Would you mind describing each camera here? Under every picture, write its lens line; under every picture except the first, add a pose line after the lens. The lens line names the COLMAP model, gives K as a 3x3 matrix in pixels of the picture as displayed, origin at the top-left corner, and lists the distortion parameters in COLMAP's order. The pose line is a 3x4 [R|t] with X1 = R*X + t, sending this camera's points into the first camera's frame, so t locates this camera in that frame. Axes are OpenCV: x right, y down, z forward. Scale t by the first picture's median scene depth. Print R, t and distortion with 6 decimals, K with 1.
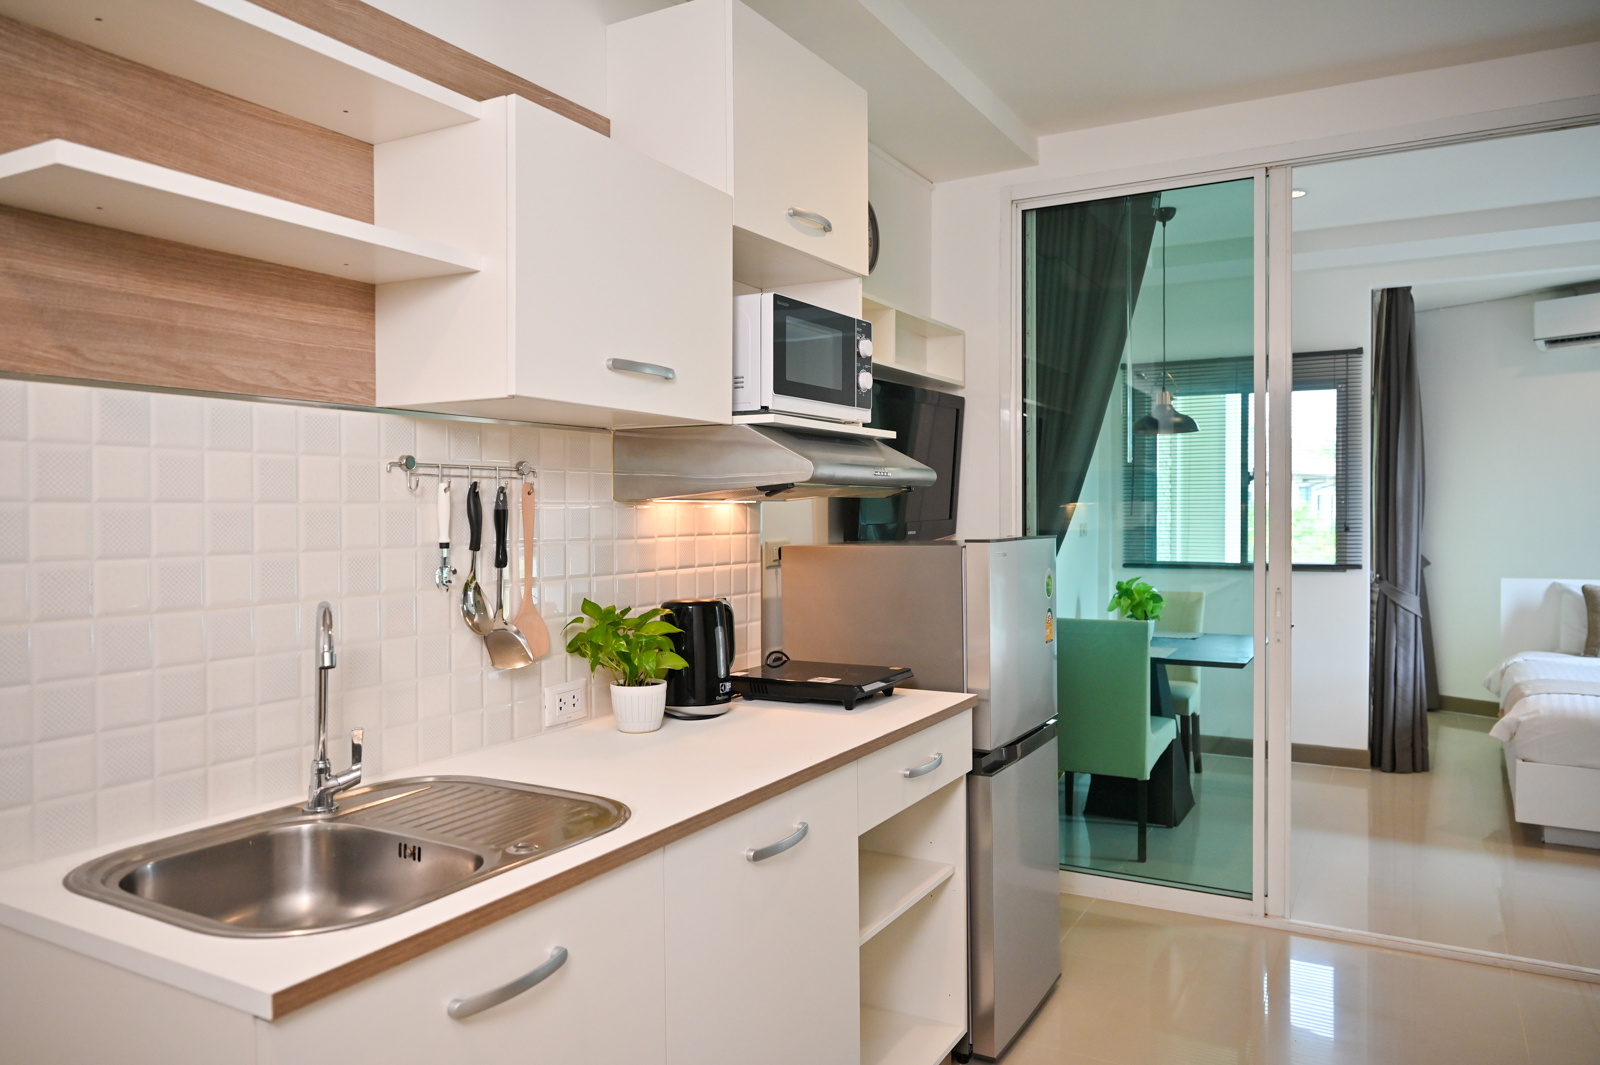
lens RADIAL K [[1102.7, 0, 800.0], [0, 1102.7, 532.5], [0, 0, 1]] dist [0.000681, -0.000791]
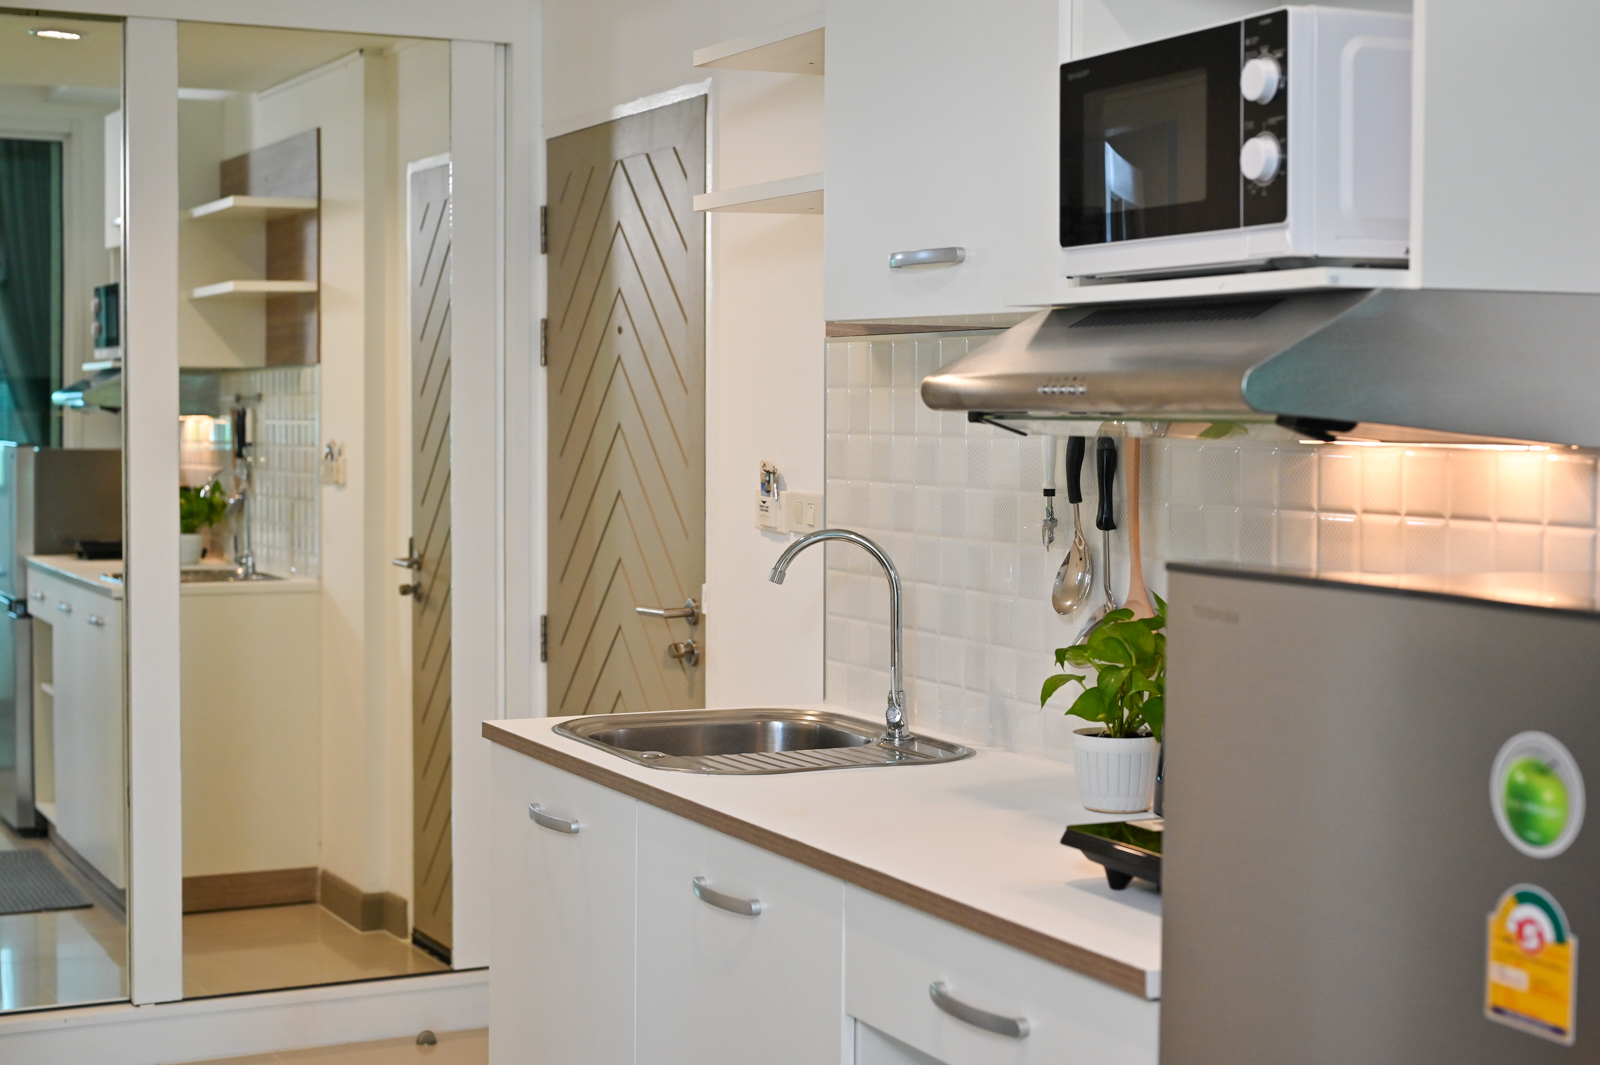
lens RADIAL K [[2452.6, 0, 800.0], [0, 2452.6, 532.5], [0, 0, 1]] dist [-0.009773, -0.017832]
pose [[-0.547147, 0.048404, -0.835636, 1.079091], [-0.017926, 0.997420, 0.069513, -0.068156], [0.836845, 0.053014, -0.544867, 1.583737]]
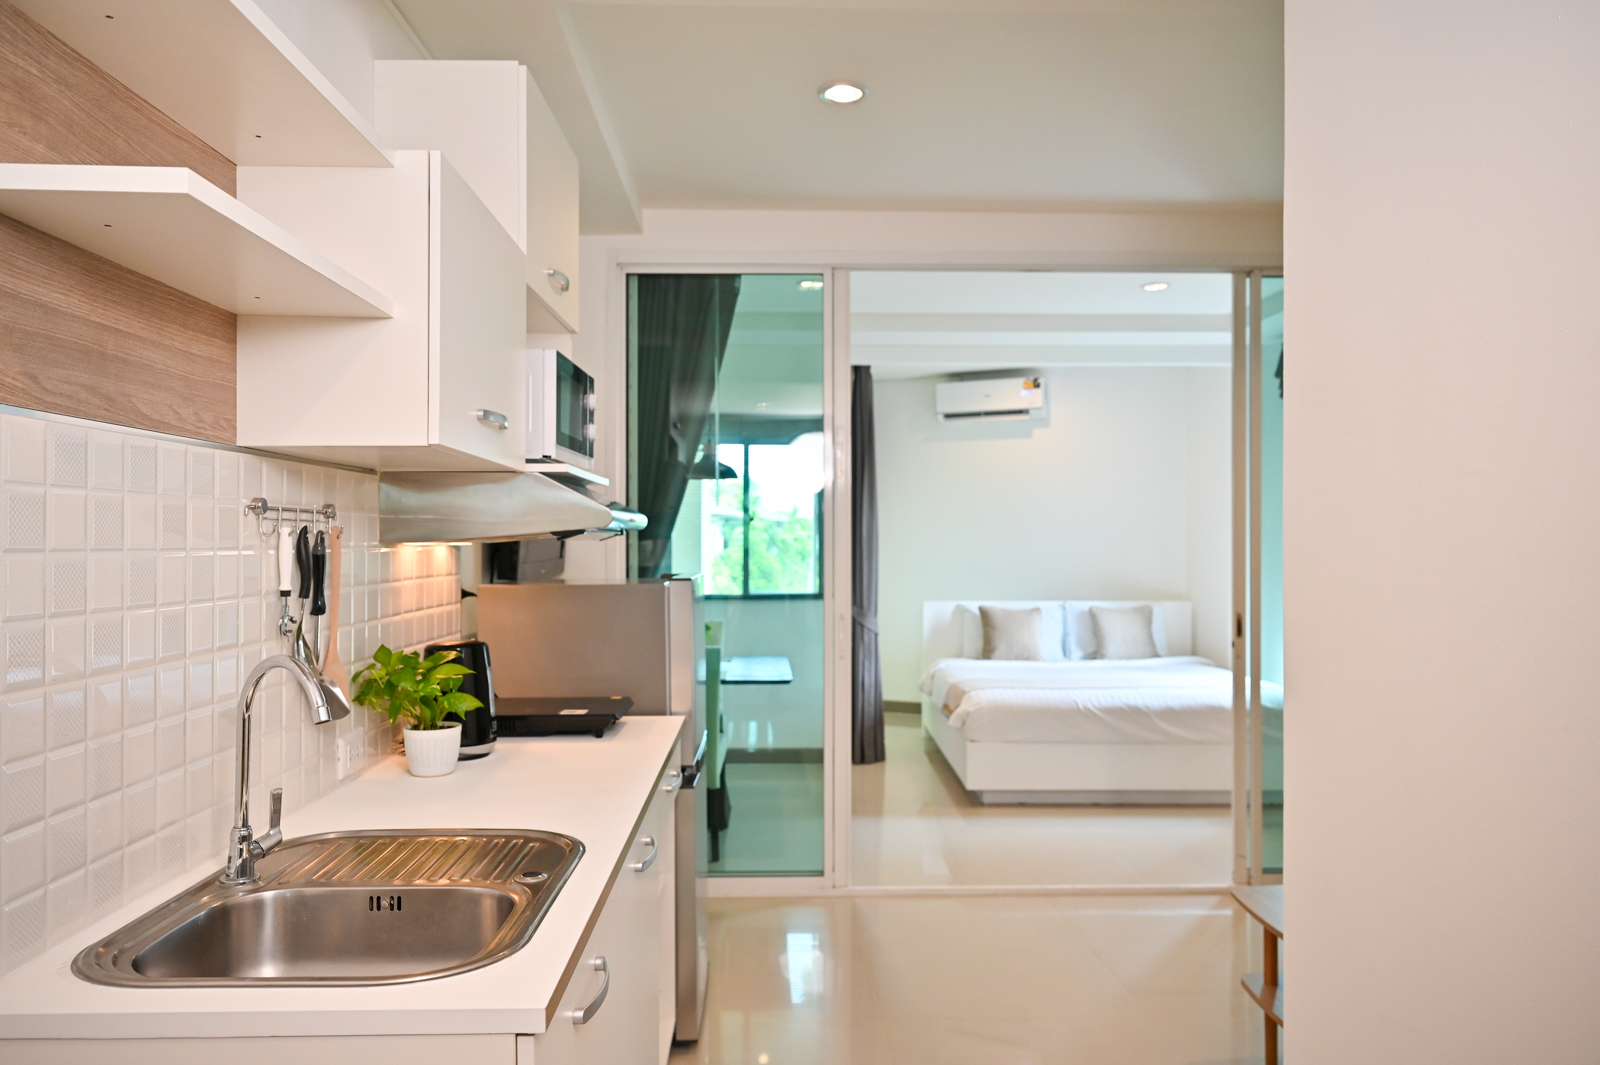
lens RADIAL K [[1108.3, 0, 799.5], [0, 1108.3, 547.1], [0, 0, 1]] dist [0.000102, 0.000381]
pose [[0.857471, 0.001265, 0.514530, -0.381180], [0.007300, 0.999866, -0.014623, -0.009489], [-0.514480, 0.016295, 0.857347, -0.035881]]
